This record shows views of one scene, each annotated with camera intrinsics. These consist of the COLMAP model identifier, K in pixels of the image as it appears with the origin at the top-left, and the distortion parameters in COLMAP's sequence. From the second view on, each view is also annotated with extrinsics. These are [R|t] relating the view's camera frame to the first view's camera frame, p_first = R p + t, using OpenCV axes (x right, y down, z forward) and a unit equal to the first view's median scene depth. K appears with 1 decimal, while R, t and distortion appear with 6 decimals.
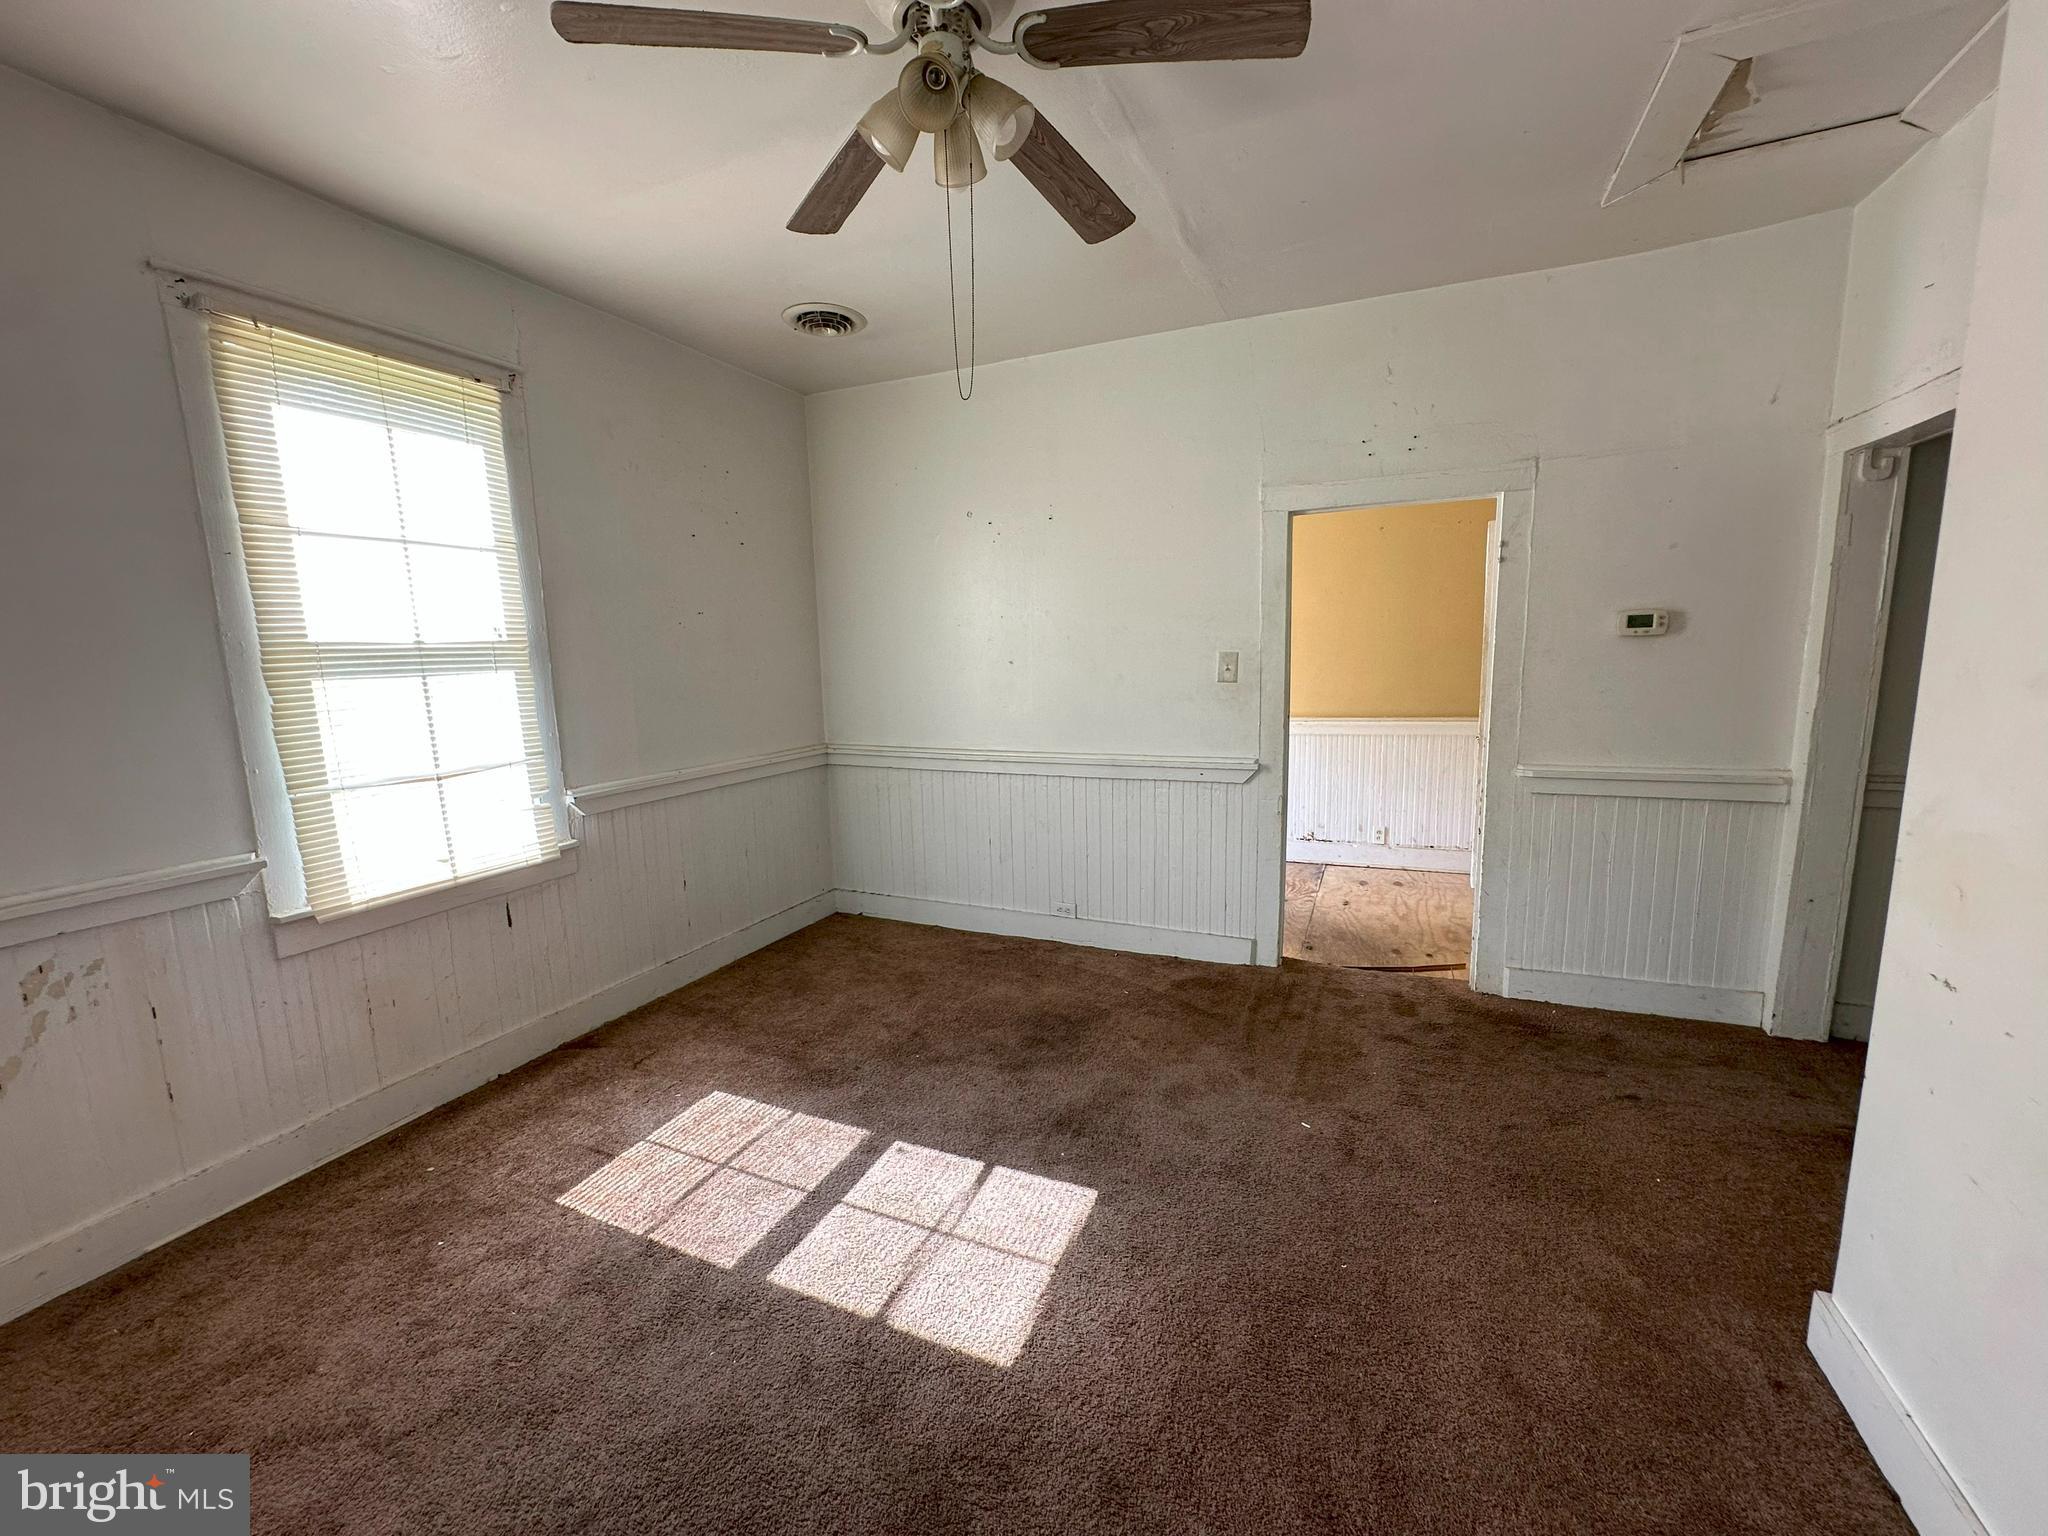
lens RADIAL K [[824.6, 0, 1025.2], [0, 824.6, 766.6], [0, 0, 1]] dist [-0.007101, 0.002742]
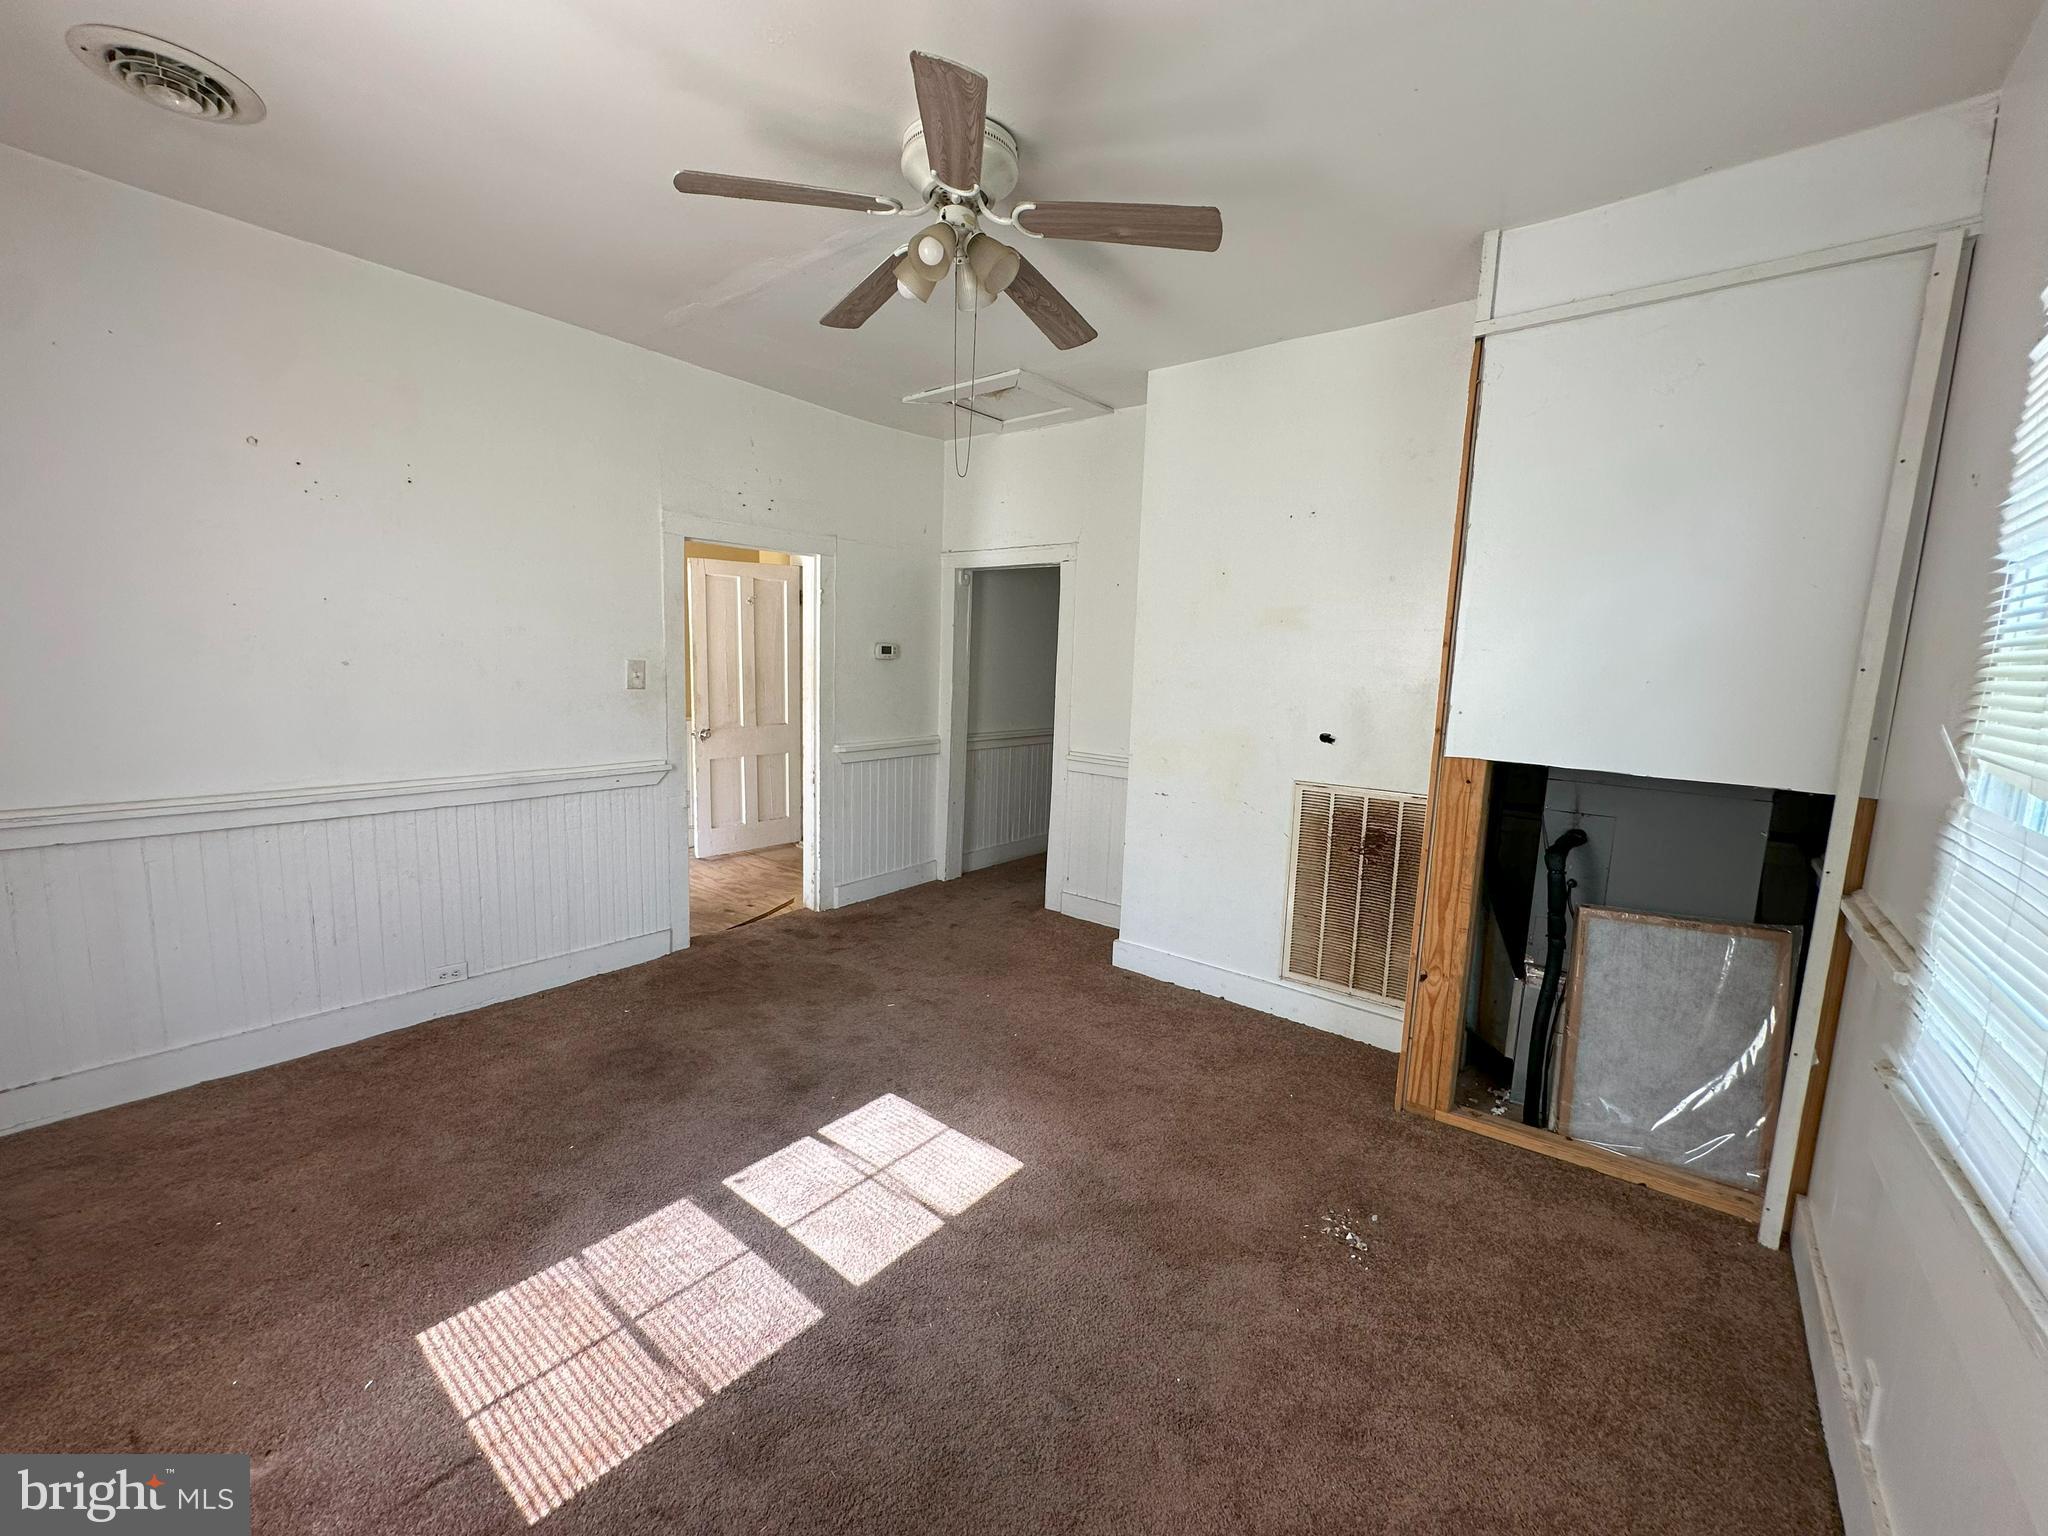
lens RADIAL K [[824.6, 0, 1019.6], [0, 824.6, 770.9], [0, 0, 1]] dist [-0.007101, 0.002742]
pose [[0.254467, -0.098179, 0.962085, -0.735431], [0.104044, 0.991839, 0.073696, -0.030790], [-0.961468, 0.081346, 0.262605, 0.317346]]
